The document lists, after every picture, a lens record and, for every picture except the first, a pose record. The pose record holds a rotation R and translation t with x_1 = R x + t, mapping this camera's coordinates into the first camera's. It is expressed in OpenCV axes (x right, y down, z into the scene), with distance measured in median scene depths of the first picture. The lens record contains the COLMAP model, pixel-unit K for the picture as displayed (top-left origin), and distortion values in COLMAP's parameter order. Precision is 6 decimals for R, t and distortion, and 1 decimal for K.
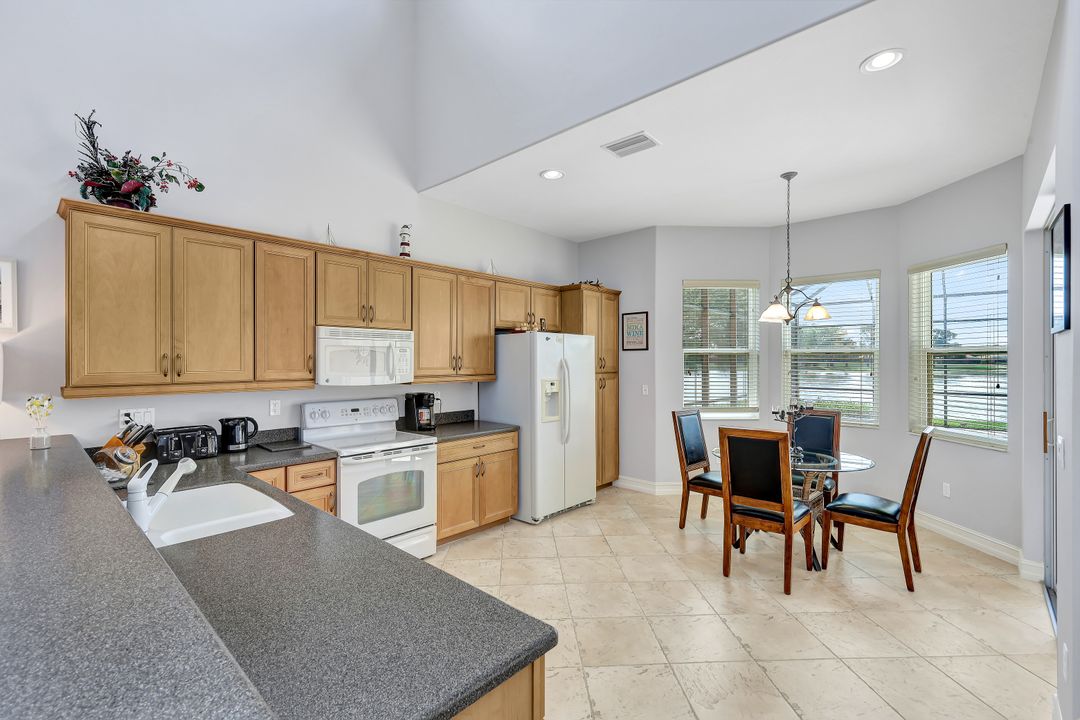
lens RADIAL K [[473.2, 0, 537.8], [0, 473.2, 358.8], [0, 0, 1]] dist [0.002108, -0.000264]
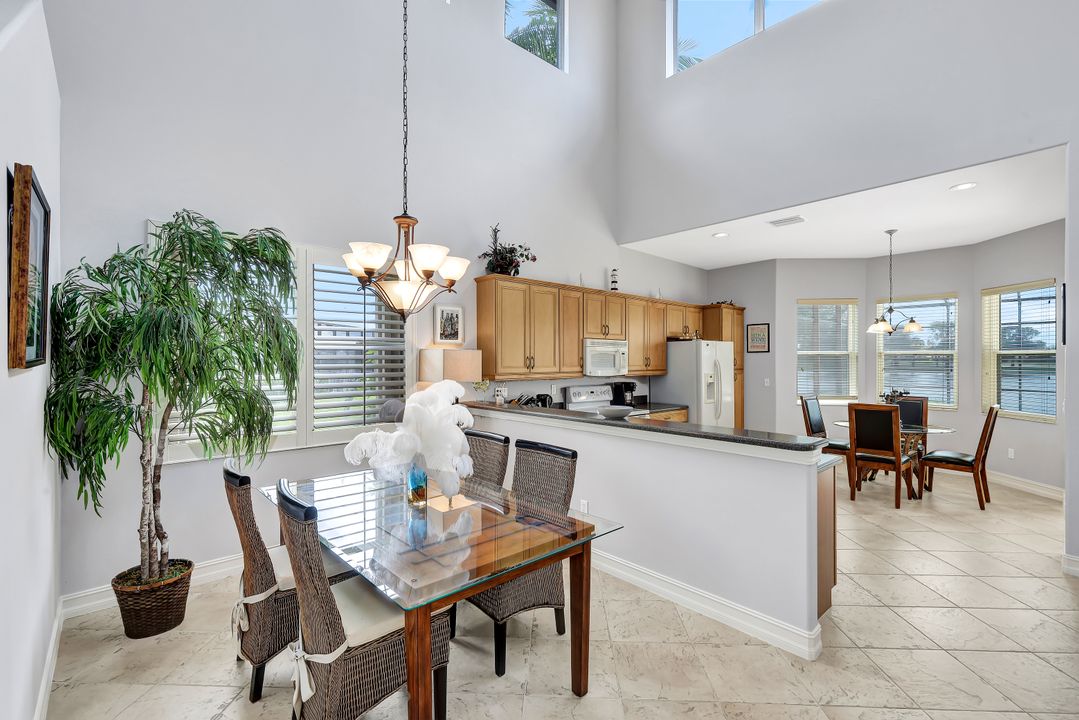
lens RADIAL K [[472.7, 0, 537.3], [0, 472.7, 358.8], [0, 0, 1]] dist [0.002108, -0.000264]
pose [[0.995826, -0.000592, -0.091267, -0.403178], [0.000558, 1.000000, -0.000404, -0.000240], [0.091267, 0.000351, 0.995826, -0.522074]]
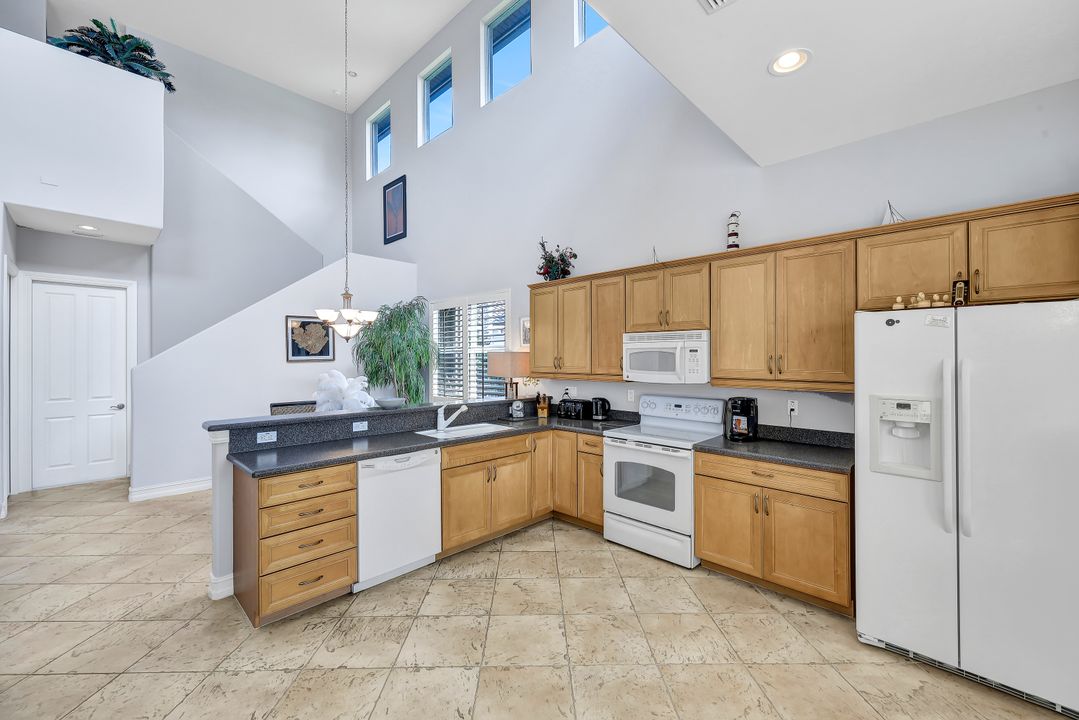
lens RADIAL K [[434.4, 0, 539.5], [0, 434.4, 360.0], [0, 0, 1]] dist [-0.000247, -0.000002]
pose [[-0.026271, 0.001194, -0.999654, 0.598980], [0.000246, 0.999999, 0.001188, 0.000885], [0.999655, -0.000215, -0.026271, 0.673462]]
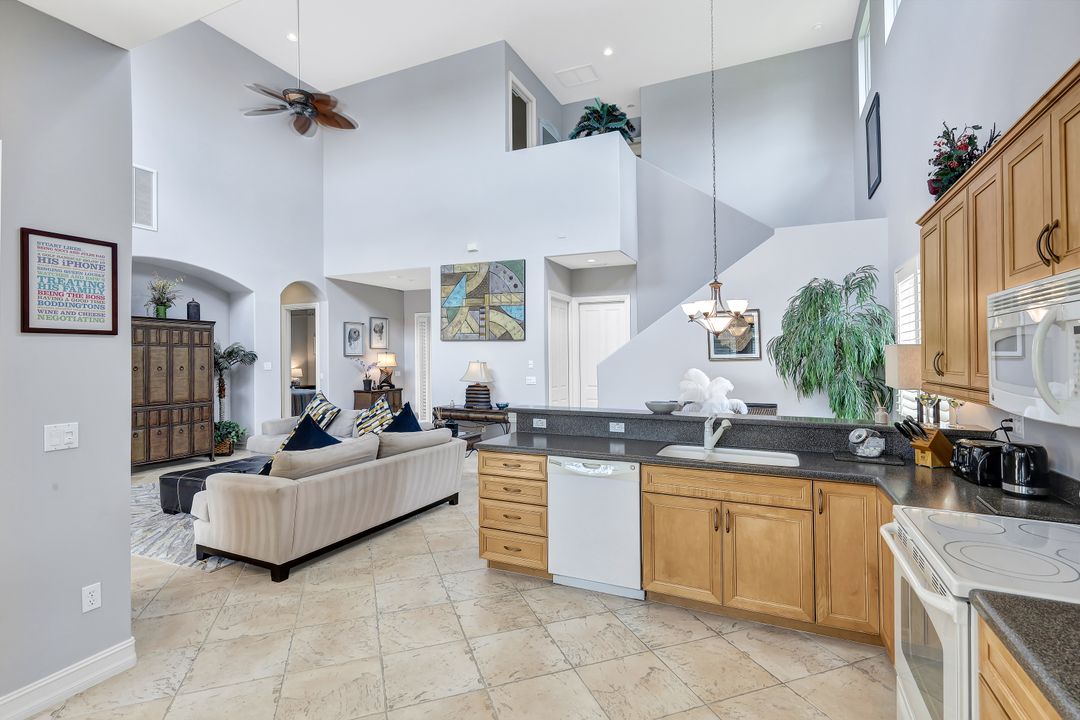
lens RADIAL K [[505.3, 0, 547.9], [0, 505.3, 360.0], [0, 0, 1]] dist [0.003337, 0.000061]
pose [[-0.948763, 0.001575, -0.315983, 0.172331], [0.000223, 0.999991, 0.004315, 0.001592], [0.315987, 0.004024, -0.948755, 1.167043]]
